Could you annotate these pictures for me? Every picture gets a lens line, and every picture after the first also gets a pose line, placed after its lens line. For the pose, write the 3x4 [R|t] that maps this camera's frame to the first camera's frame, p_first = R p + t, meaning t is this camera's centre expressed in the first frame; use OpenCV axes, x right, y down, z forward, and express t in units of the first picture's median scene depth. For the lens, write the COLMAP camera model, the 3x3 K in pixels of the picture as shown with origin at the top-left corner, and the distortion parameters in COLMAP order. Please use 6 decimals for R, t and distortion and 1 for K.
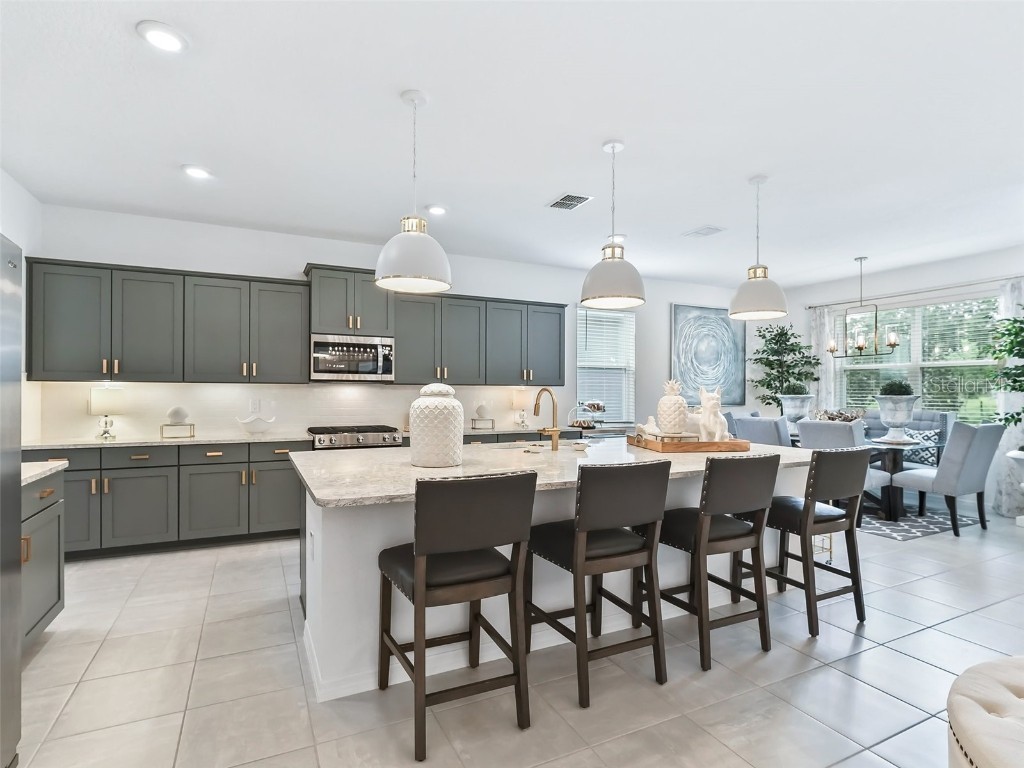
lens RADIAL K [[535.5, 0, 512.0], [0, 535.5, 384.0], [0, 0, 1]] dist [0.030754, 0.000041]
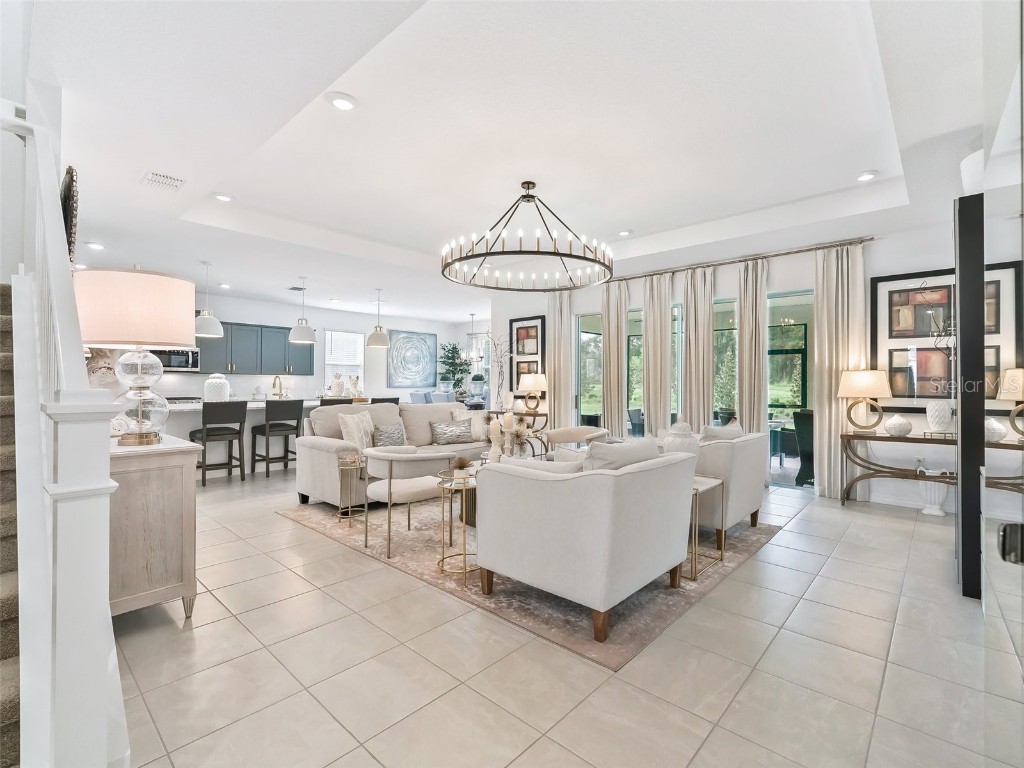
lens RADIAL K [[472.4, 0, 537.5], [0, 472.4, 380.8], [0, 0, 1]] dist [0.001462, 0.000094]
pose [[0.925096, 0.003305, 0.379720, 0.189477], [-0.008421, 0.999895, 0.011813, -0.002524], [-0.379641, -0.014126, 0.925026, -0.749482]]
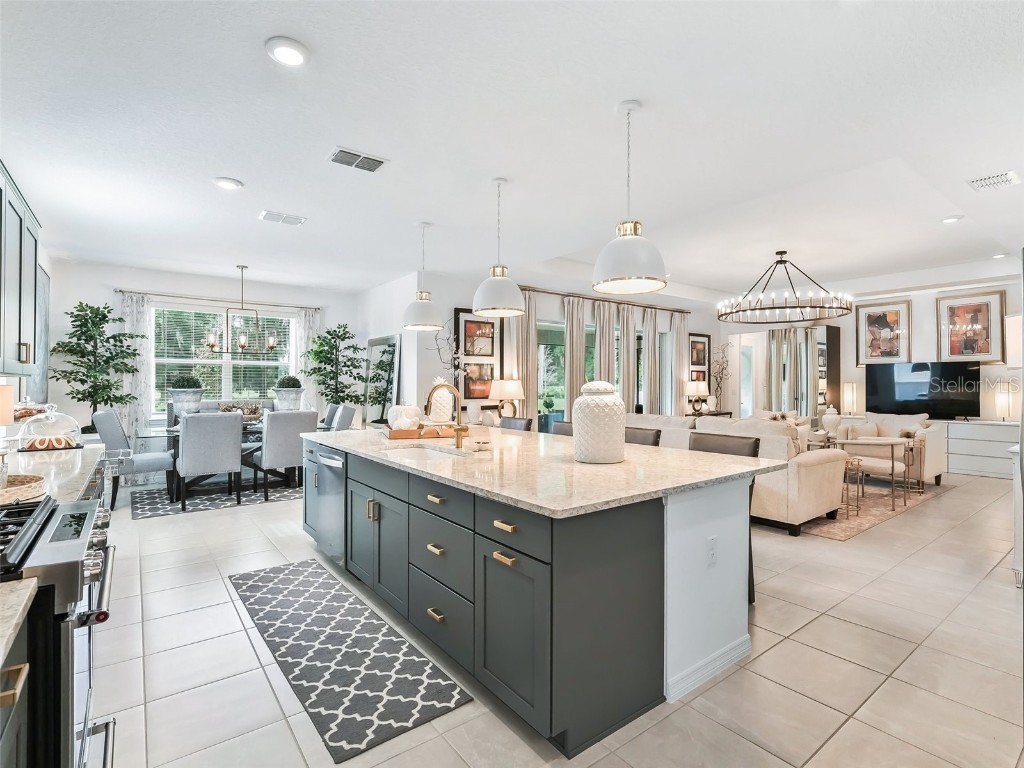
lens RADIAL K [[495.2, 0, 512.0], [0, 495.2, 384.0], [0, 0, 1]] dist [0.000370, -0.000200]
pose [[-0.183629, -0.002254, 0.982993, -0.465761], [-0.012207, 0.999925, 0.000013, 0.004013], [-0.982920, -0.011997, -0.183643, 0.632809]]
